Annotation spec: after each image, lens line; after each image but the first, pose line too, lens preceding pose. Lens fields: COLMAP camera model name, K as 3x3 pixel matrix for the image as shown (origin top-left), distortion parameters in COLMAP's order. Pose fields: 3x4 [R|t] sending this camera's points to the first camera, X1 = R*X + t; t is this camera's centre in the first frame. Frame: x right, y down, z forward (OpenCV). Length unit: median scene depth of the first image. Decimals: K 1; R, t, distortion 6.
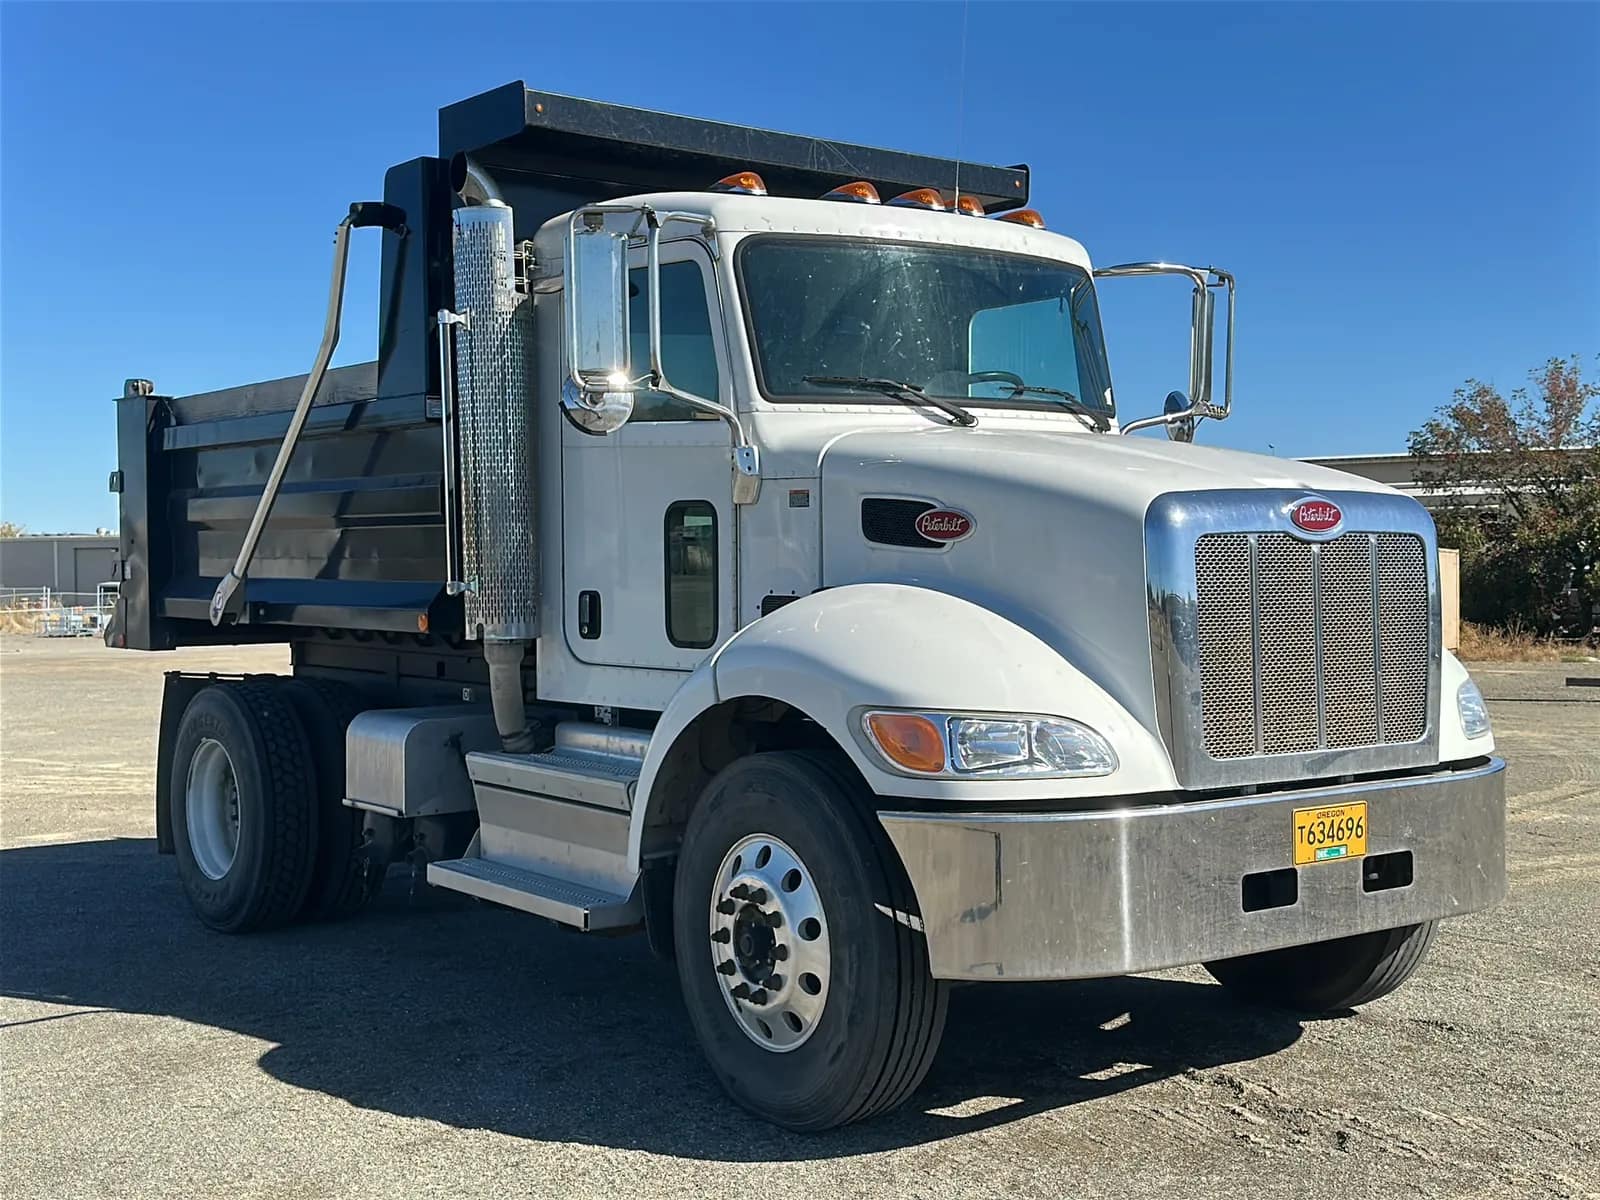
lens RADIAL K [[2031.0, 0, 810.7], [0, 2031.0, 619.3], [0, 0, 1]] dist [0.142357, 0.000000]
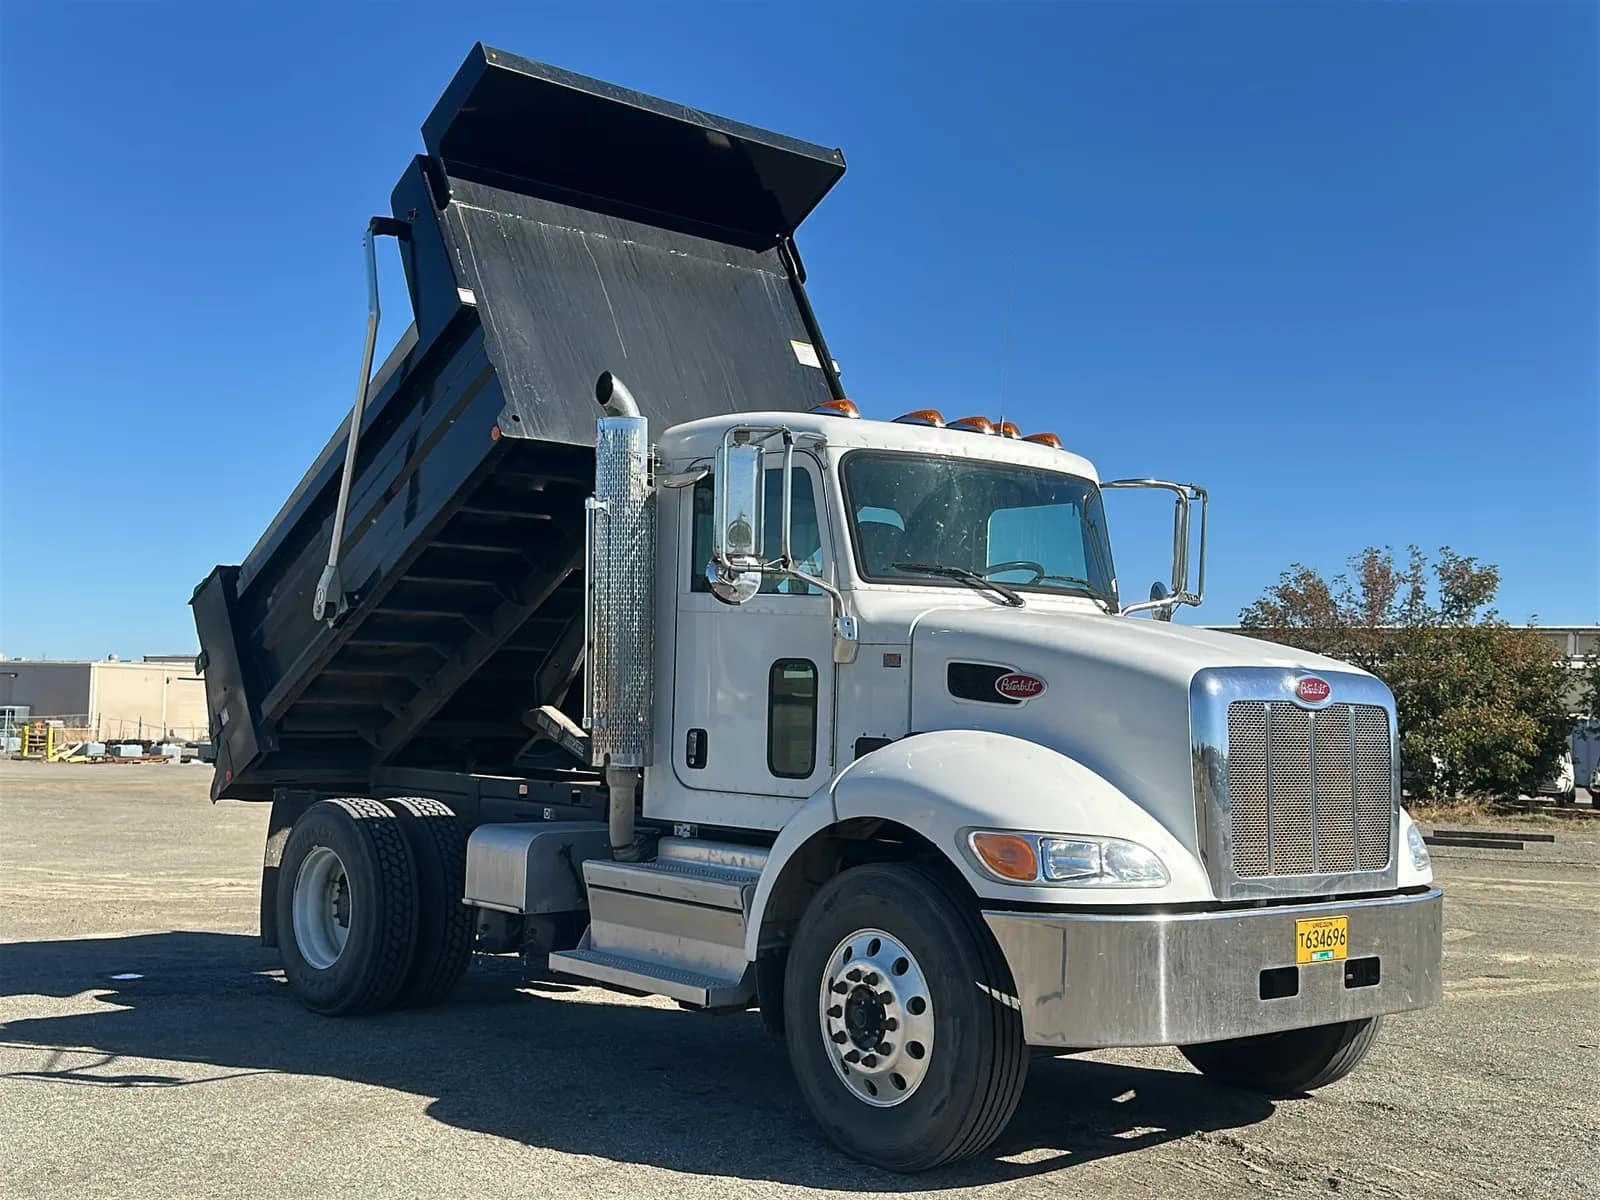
lens RADIAL K [[1920.8, 0, 787.8], [0, 1920.8, 616.0], [0, 0, 1]] dist [0.113046, 0.000000]
pose [[0.997587, 0.034868, 0.060044, -0.148890], [-0.030214, 0.996592, -0.076751, 0.006236], [-0.062516, 0.074751, 0.995241, -0.183247]]
